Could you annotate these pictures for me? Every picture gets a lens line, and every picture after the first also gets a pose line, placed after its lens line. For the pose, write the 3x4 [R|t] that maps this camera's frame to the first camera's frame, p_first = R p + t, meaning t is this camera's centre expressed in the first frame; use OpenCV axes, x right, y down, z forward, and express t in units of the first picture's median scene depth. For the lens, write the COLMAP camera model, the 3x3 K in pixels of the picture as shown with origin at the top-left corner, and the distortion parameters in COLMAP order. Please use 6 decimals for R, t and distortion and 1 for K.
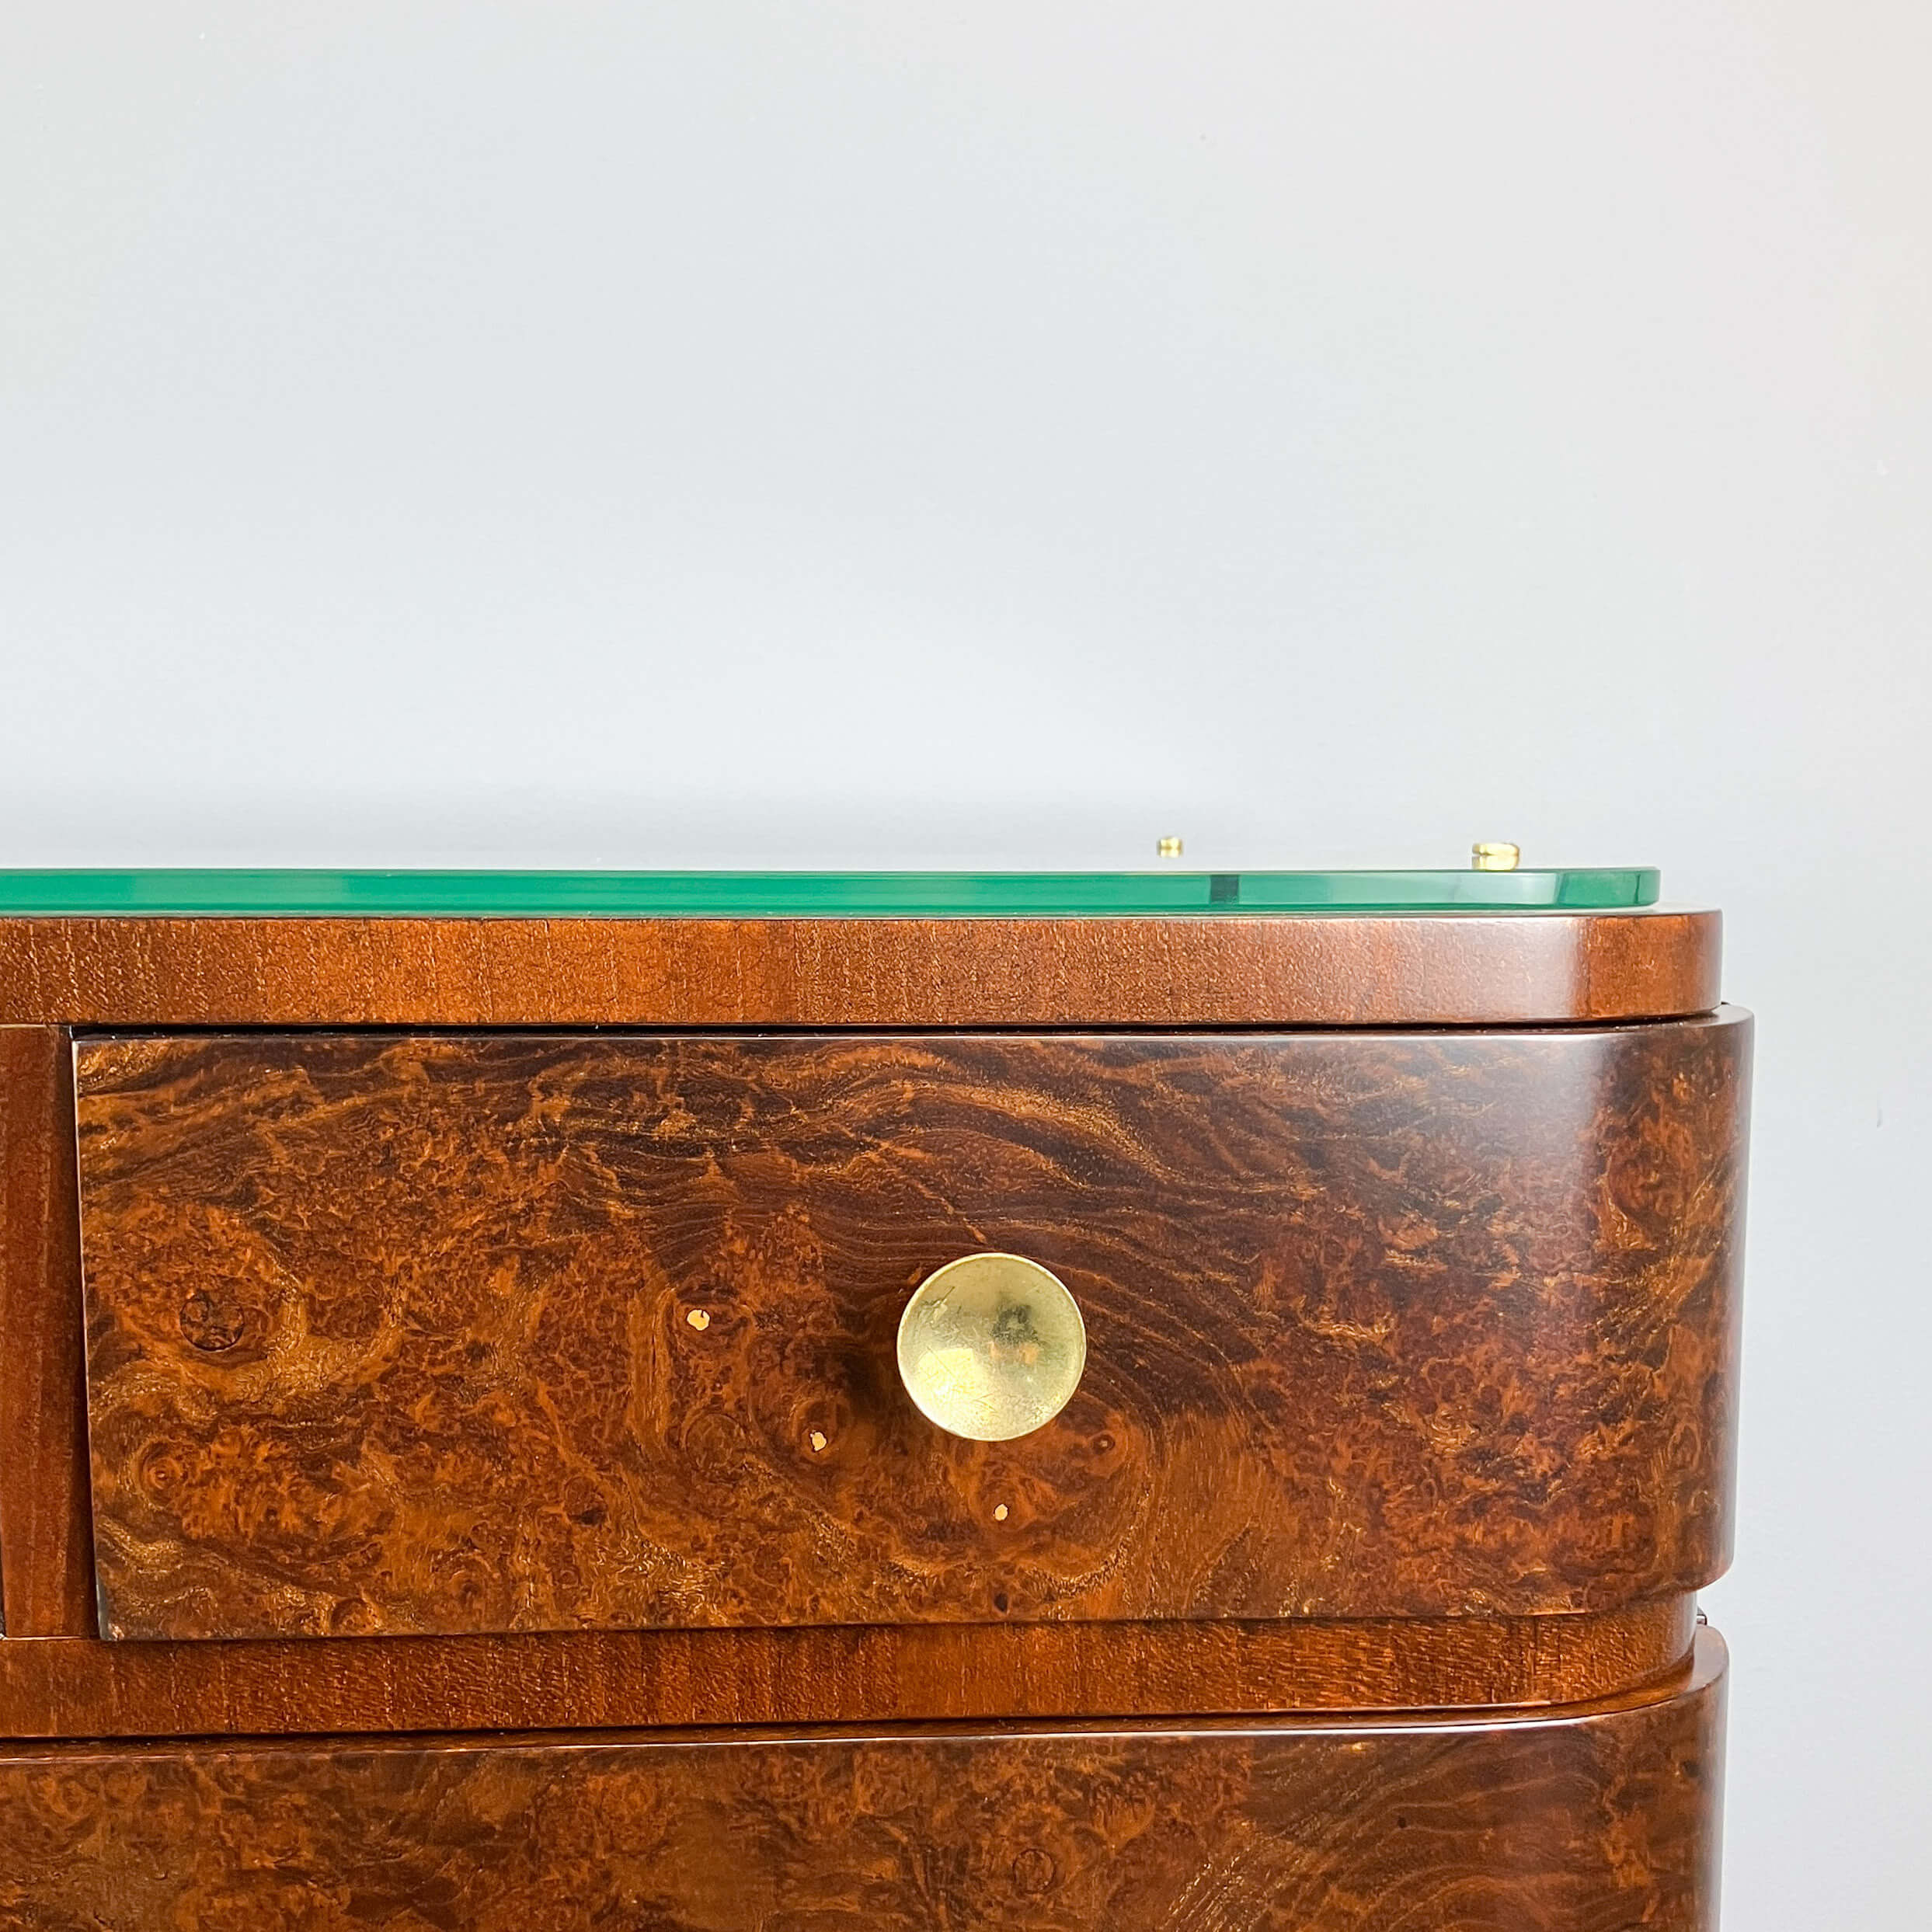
lens RADIAL K [[2509.6, 0, 955.0], [0, 2509.6, 1194.7], [0, 0, 1]] dist [0.125957, -0.429421]
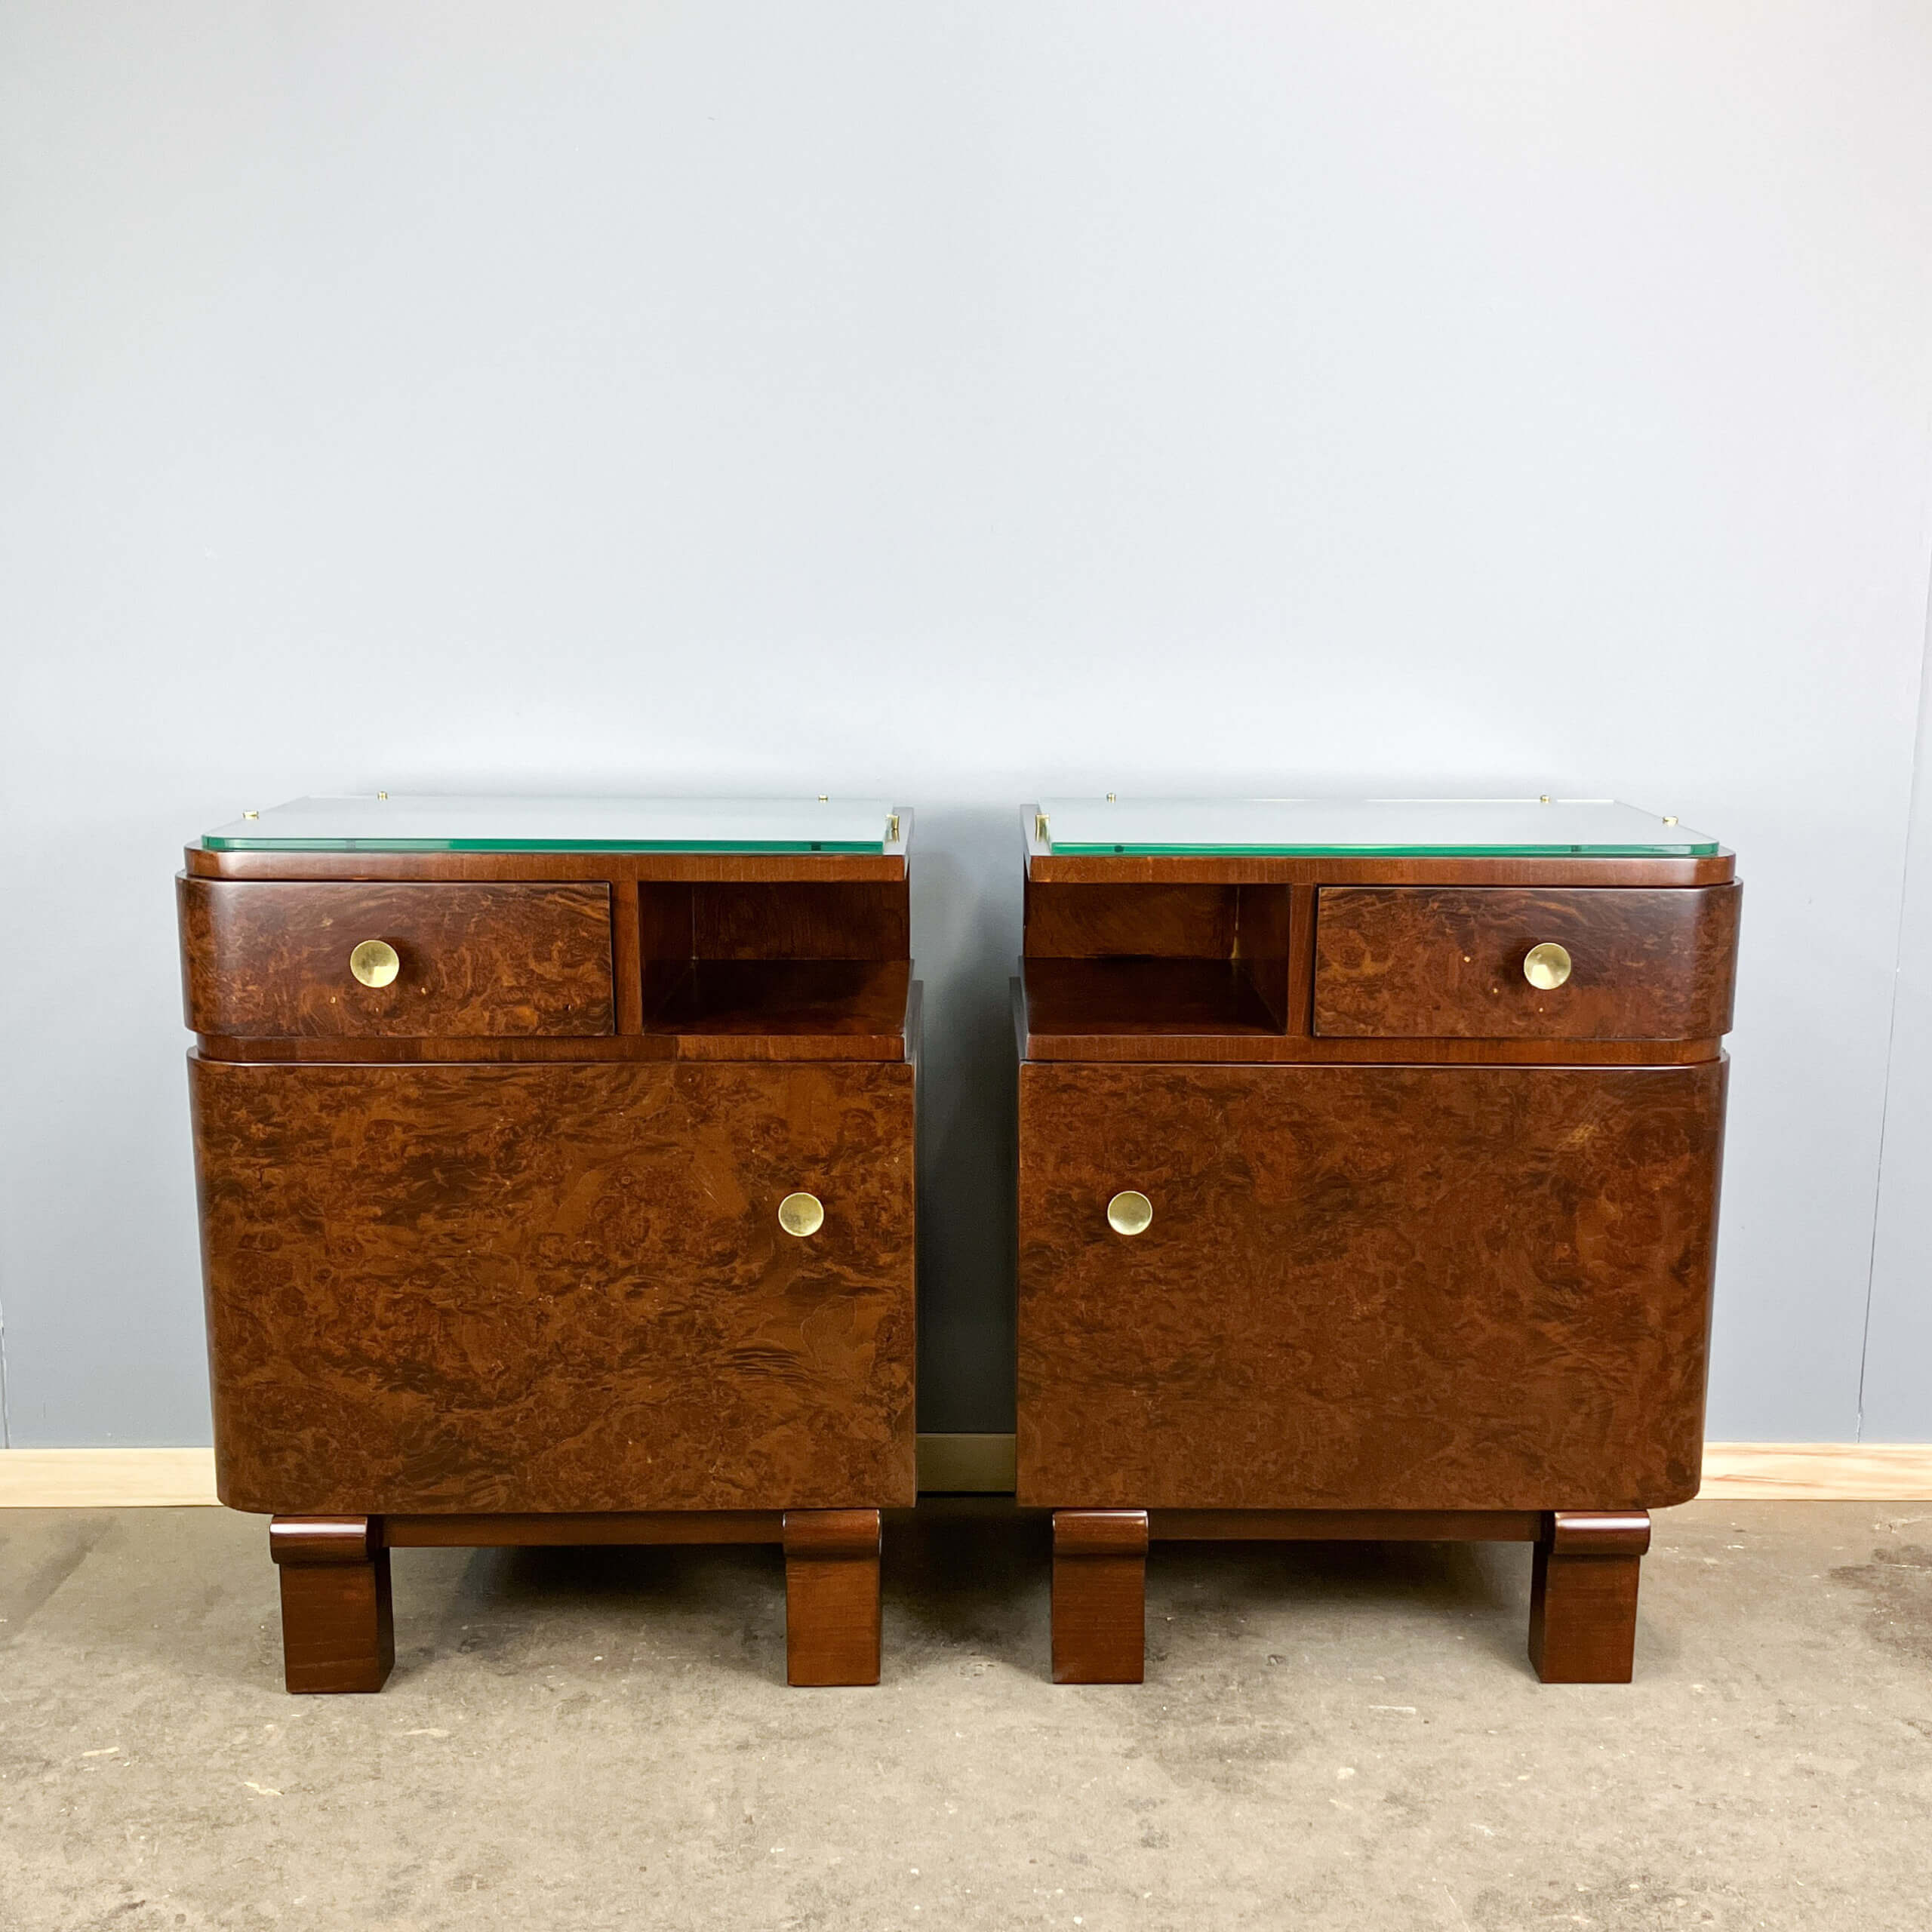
lens RADIAL K [[2454.8, 0, 1022.2], [0, 2454.8, 1042.1], [0, 0, 1]] dist [0.077865, -0.232146]
pose [[0.998835, 0.017488, -0.044978, -0.623585], [-0.013950, 0.996870, 0.077814, -0.111387], [0.046198, -0.077096, 0.995953, -2.896824]]
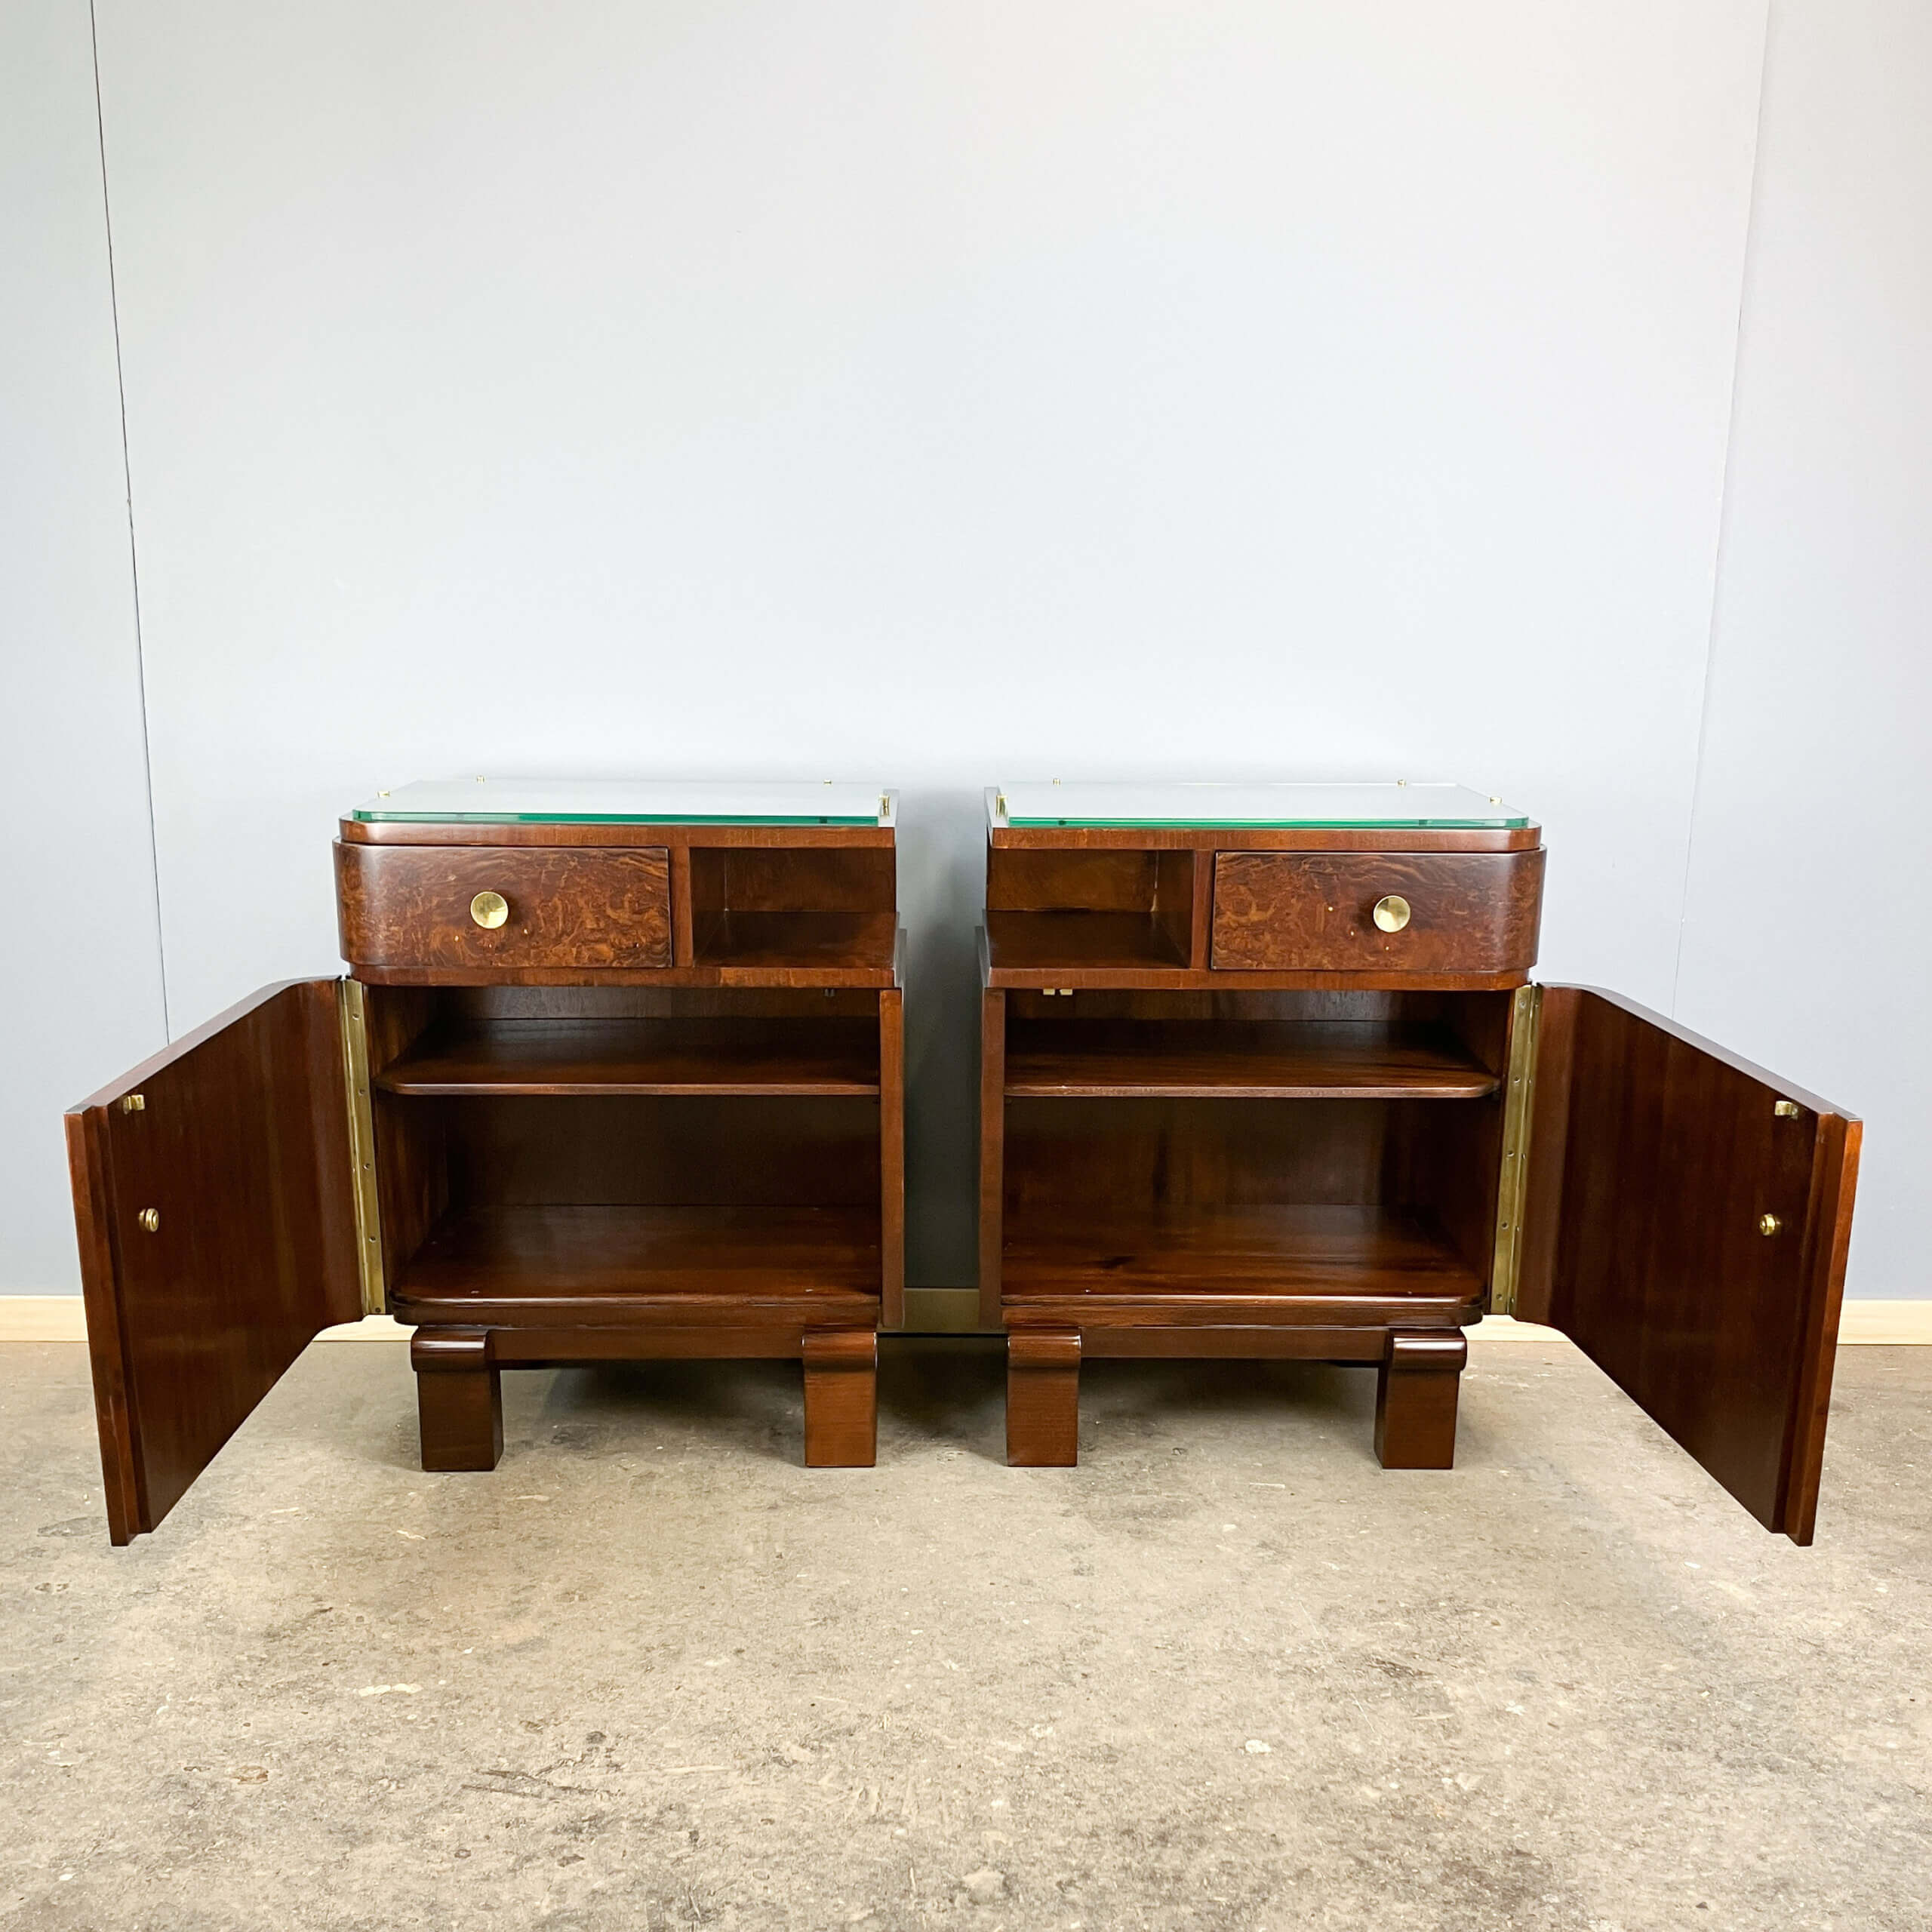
lens RADIAL K [[2185.4, 0, 959.5], [0, 2185.4, 1146.2], [0, 0, 1]] dist [0.143995, -0.484118]
pose [[0.998298, 0.023505, -0.053369, -0.604346], [-0.015616, 0.989498, 0.143703, -0.102301], [0.056186, -0.142625, 0.988181, -3.521238]]
